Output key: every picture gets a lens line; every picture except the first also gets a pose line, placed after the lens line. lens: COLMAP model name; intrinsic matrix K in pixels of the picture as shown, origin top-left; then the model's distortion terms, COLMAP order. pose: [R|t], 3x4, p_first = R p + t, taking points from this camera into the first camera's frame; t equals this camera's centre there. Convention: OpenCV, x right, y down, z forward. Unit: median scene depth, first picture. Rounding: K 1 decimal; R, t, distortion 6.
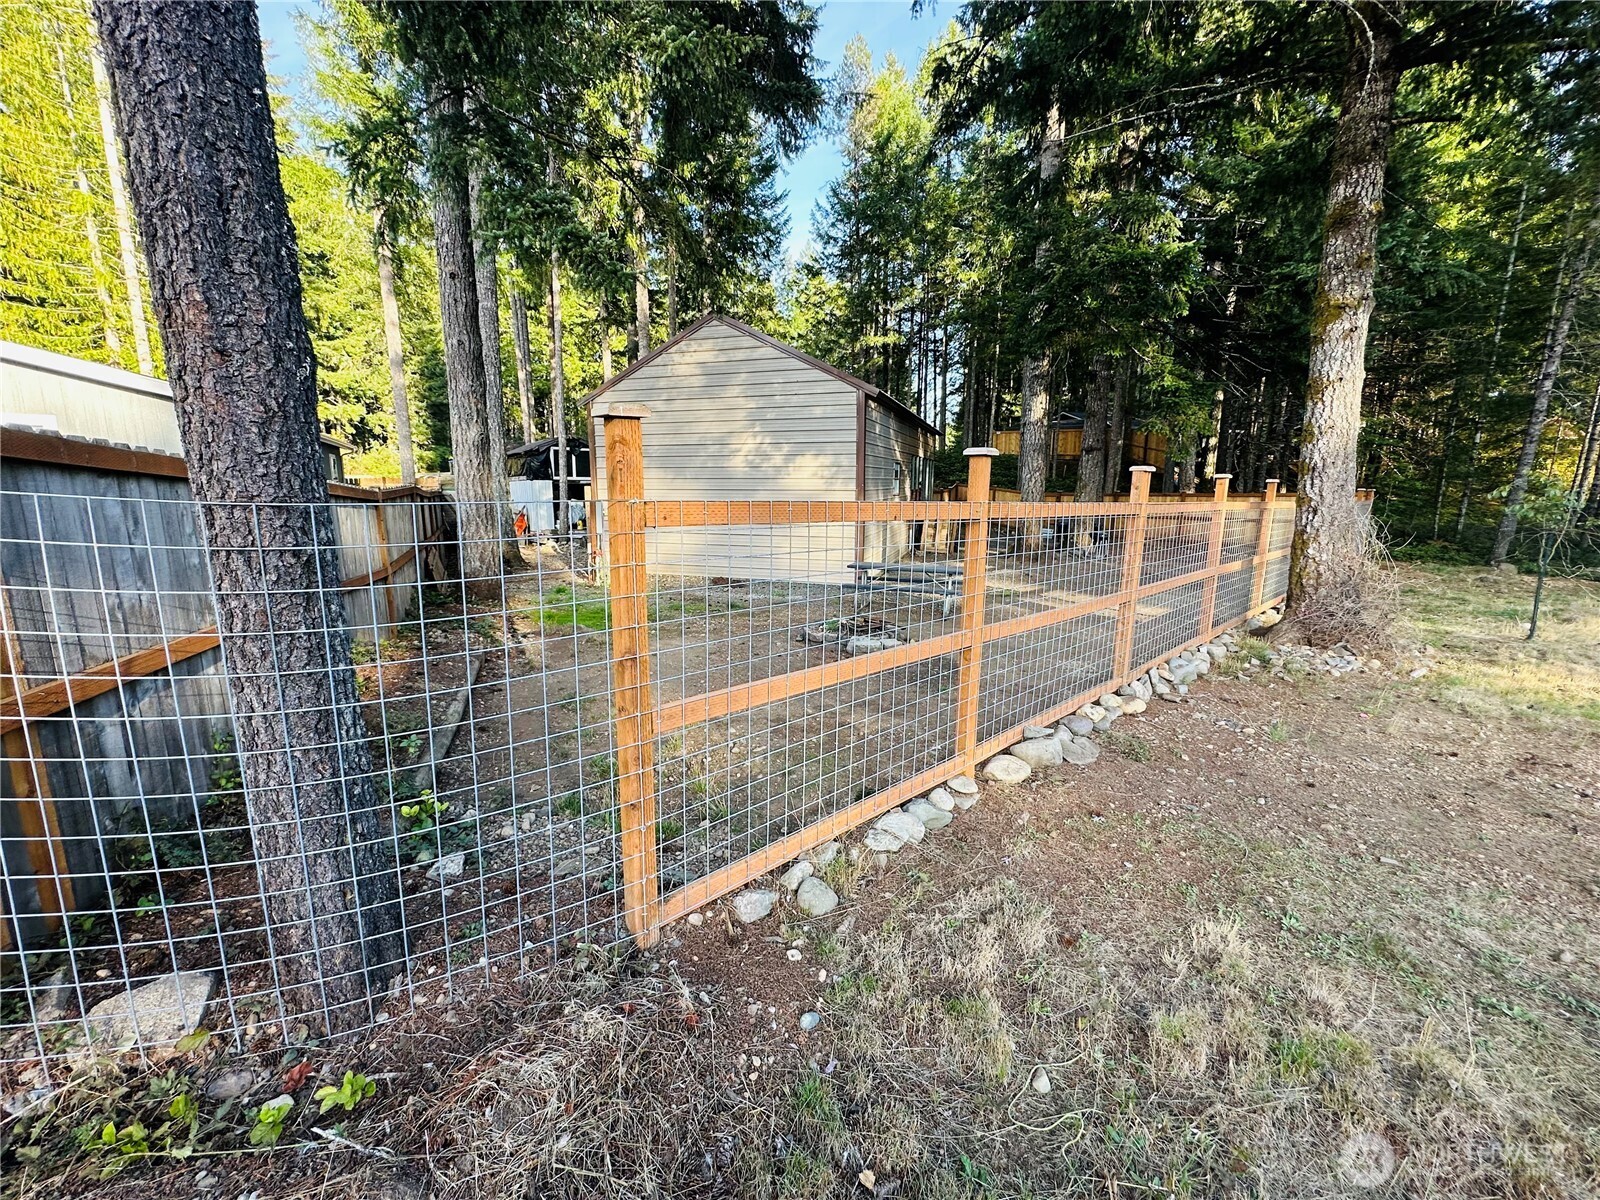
lens RADIAL K [[640.1, 0, 800.0], [0, 640.1, 600.0], [0, 0, 1]] dist [-0.011566, 0.002456]
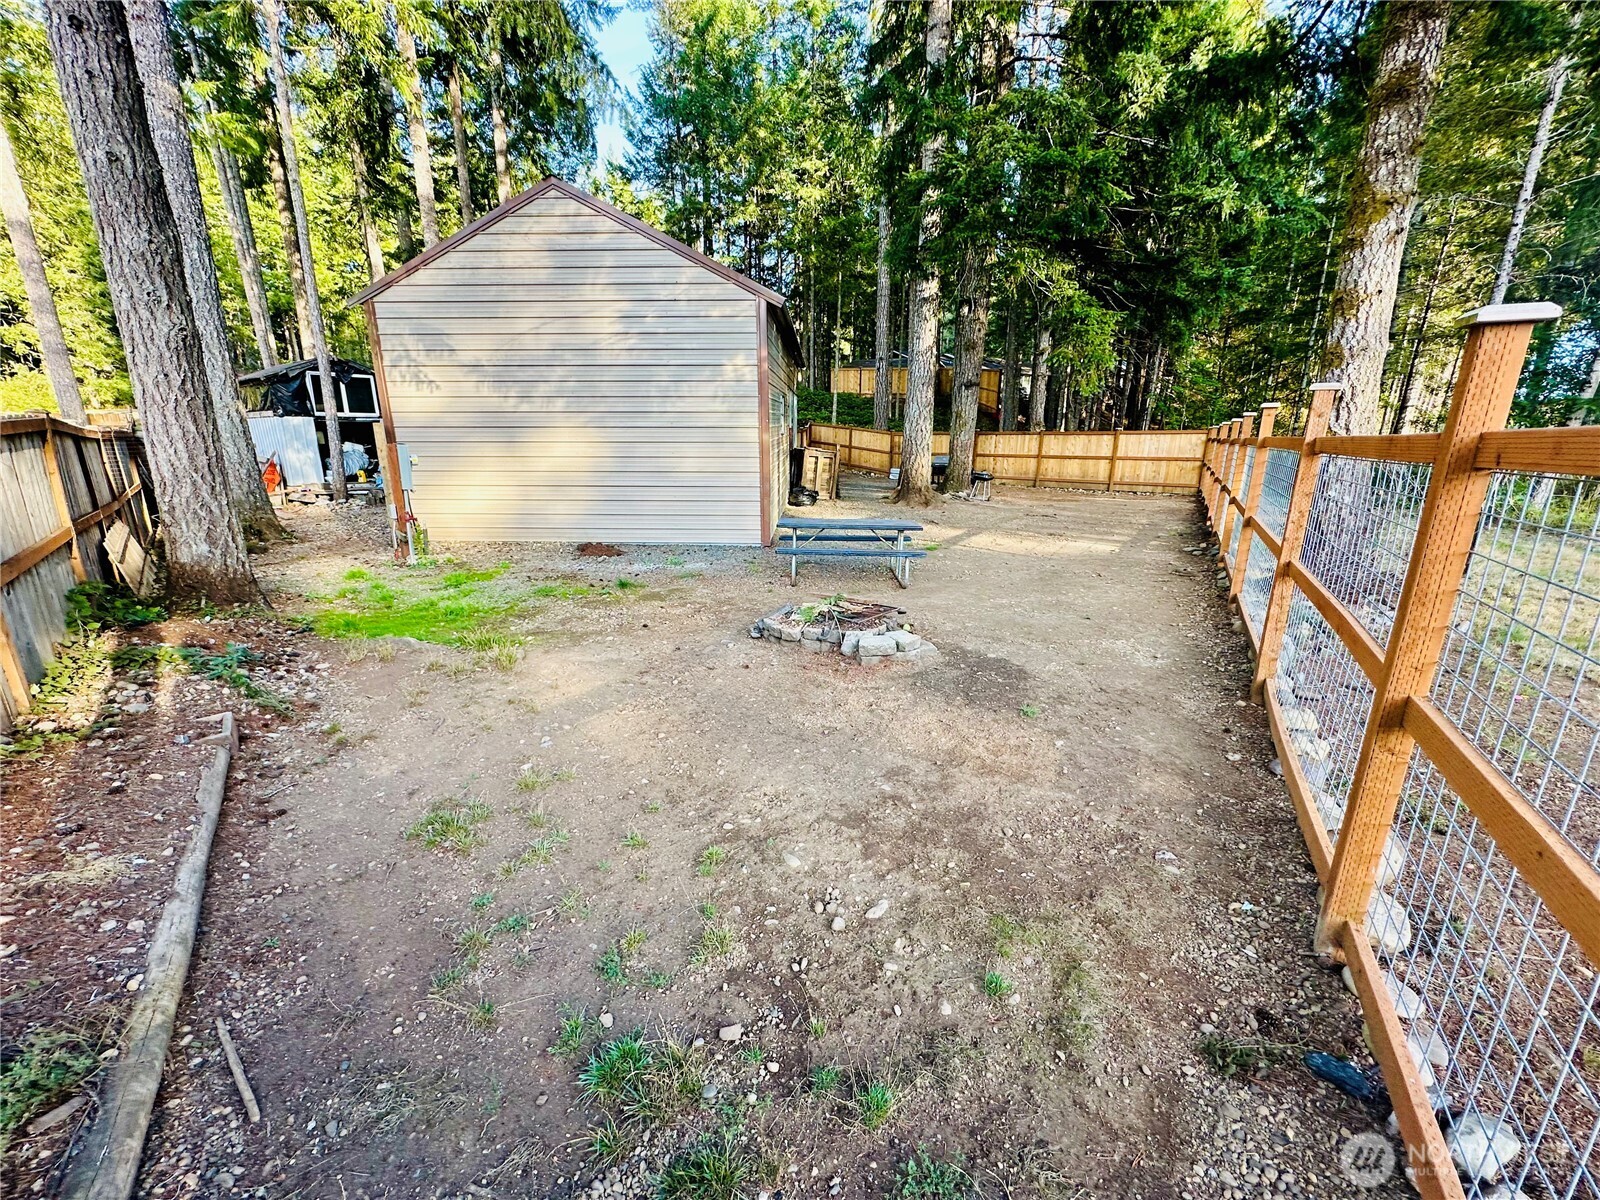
lens RADIAL K [[640.1, 0, 800.0], [0, 640.1, 600.0], [0, 0, 1]] dist [-0.011566, 0.002456]
pose [[0.961535, -0.072528, 0.264936, -0.055646], [0.048928, 0.994310, 0.094625, -0.017215], [-0.270291, -0.078023, 0.959612, 0.119168]]
